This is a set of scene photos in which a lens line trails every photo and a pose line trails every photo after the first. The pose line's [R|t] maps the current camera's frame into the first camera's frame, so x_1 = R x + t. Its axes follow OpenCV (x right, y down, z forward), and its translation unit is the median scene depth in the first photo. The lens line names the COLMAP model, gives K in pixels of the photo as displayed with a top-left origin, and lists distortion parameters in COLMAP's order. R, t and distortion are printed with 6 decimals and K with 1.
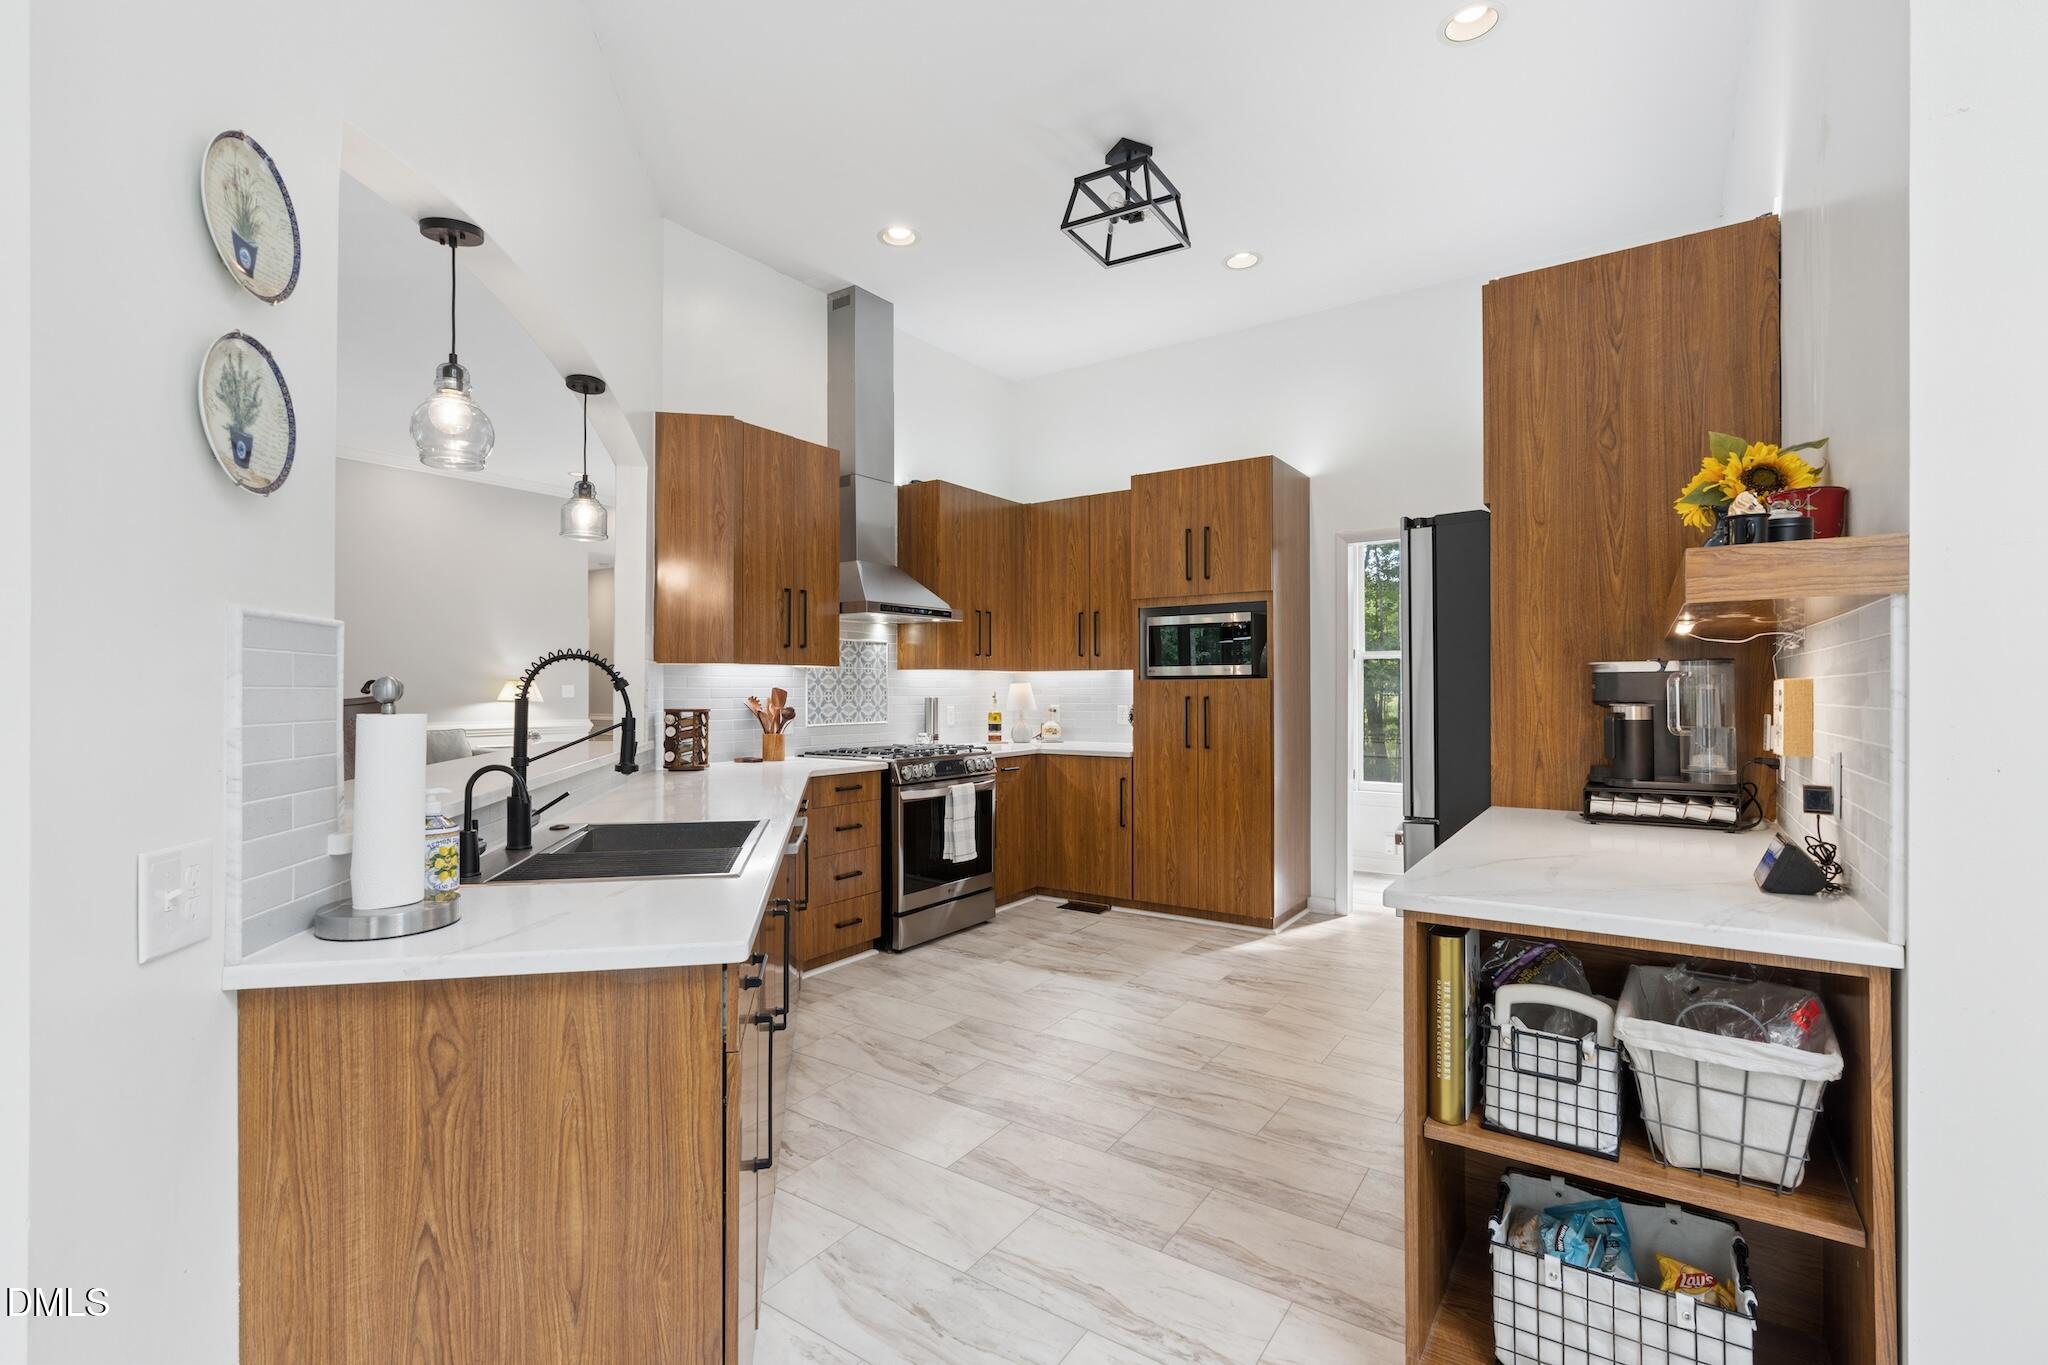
lens RADIAL K [[919.4, 0, 1024.0], [0, 919.4, 685.1], [0, 0, 1]] dist [0.000809, 0.000411]
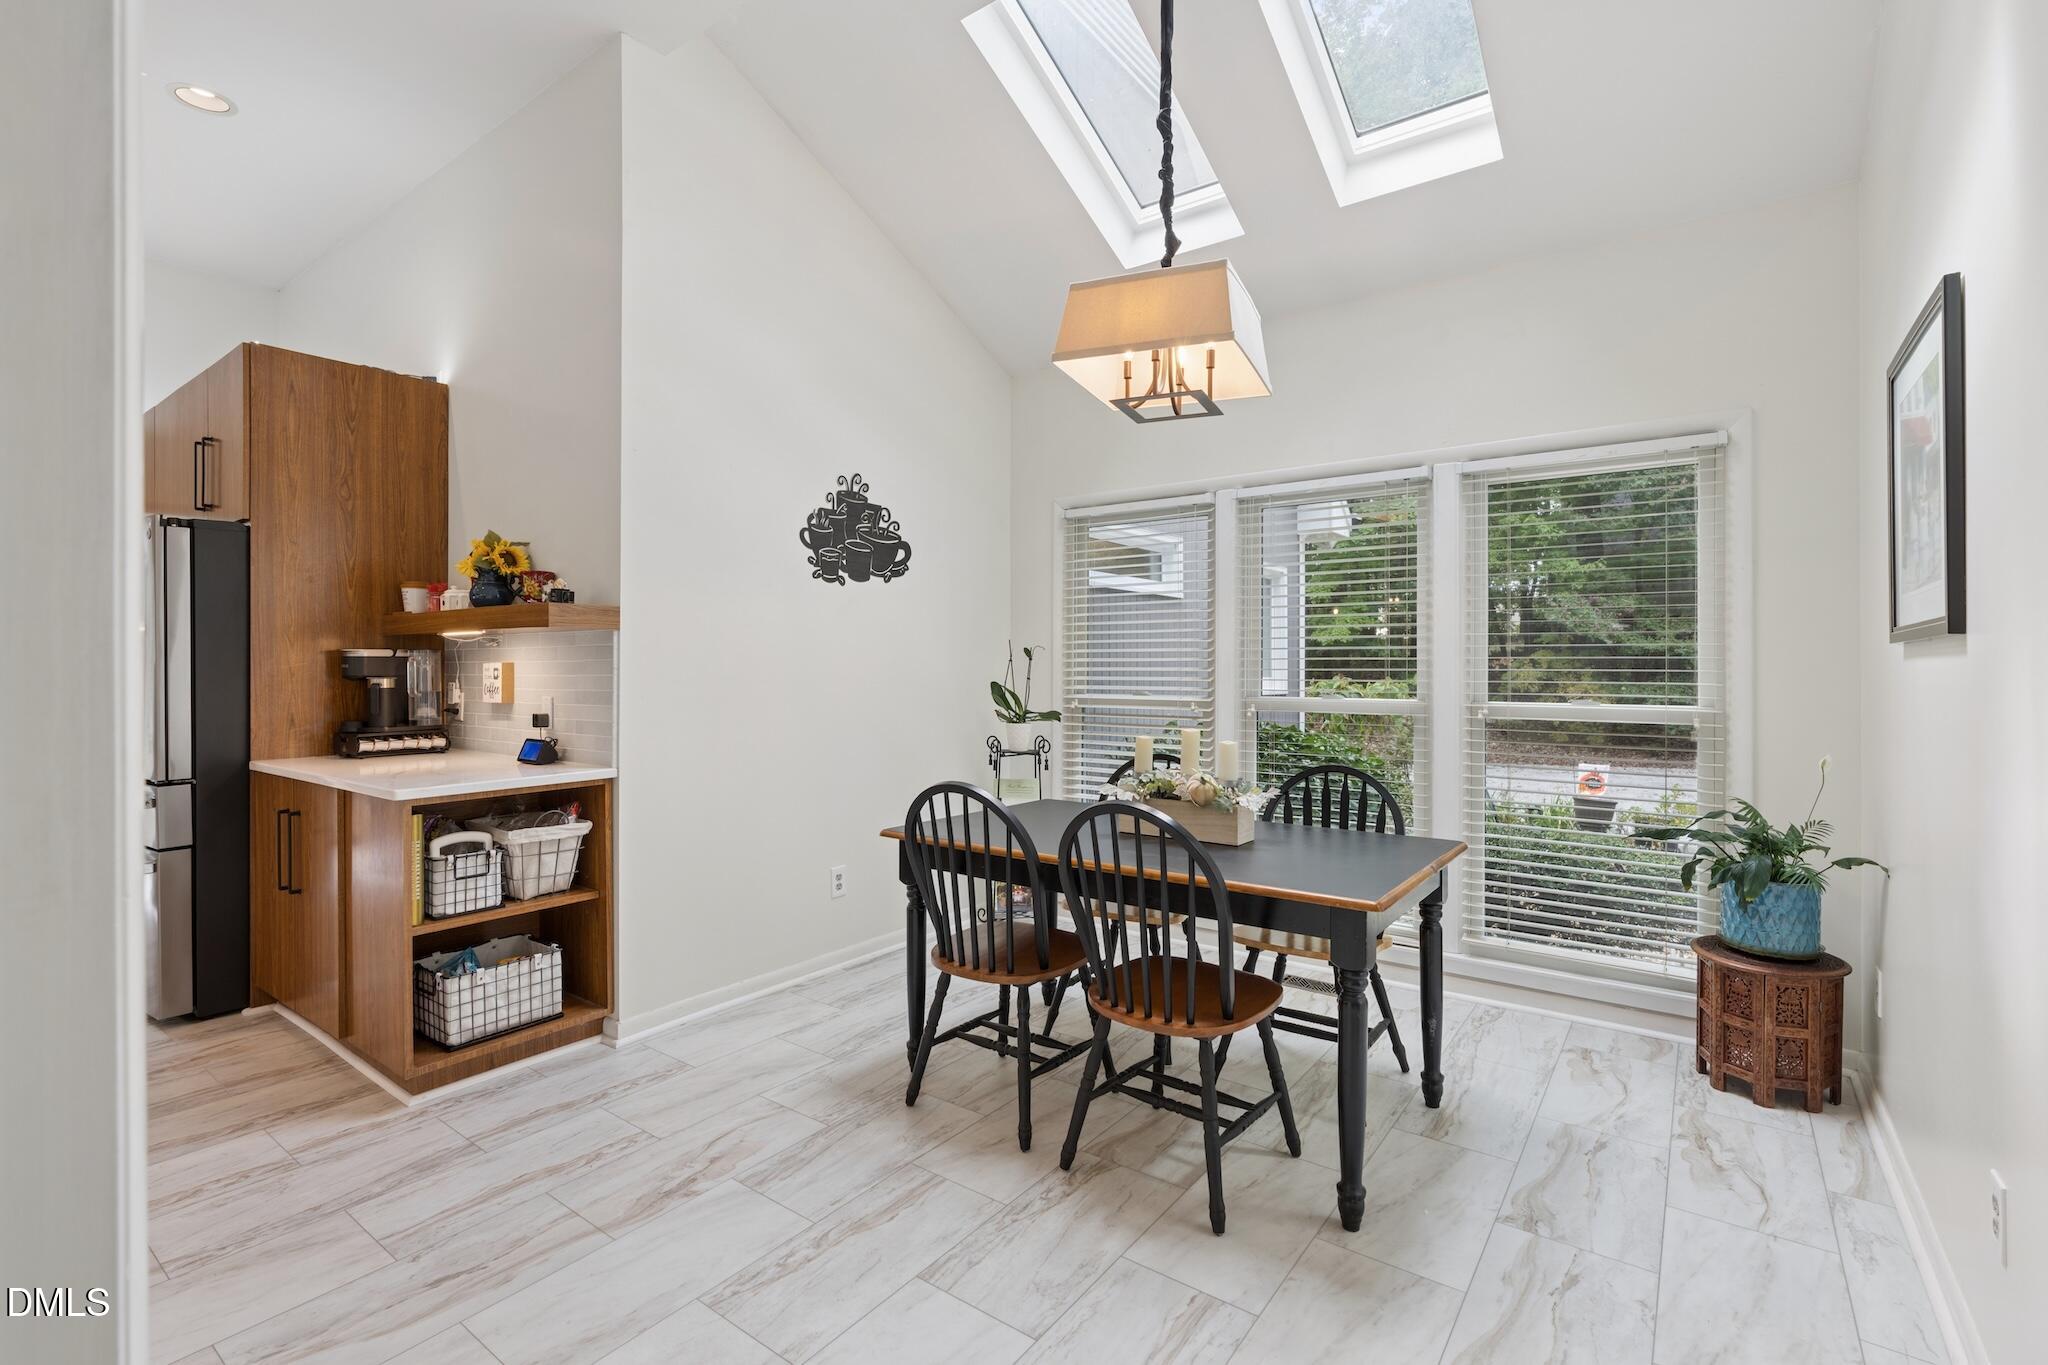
lens RADIAL K [[919.4, 0, 1023.9], [0, 919.4, 674.0], [0, 0, 1]] dist [0.000809, 0.000411]
pose [[0.044012, -0.004129, 0.999022, -0.830135], [-0.000907, 0.999991, 0.004173, 0.007589], [-0.999031, -0.001089, 0.044008, -0.127040]]
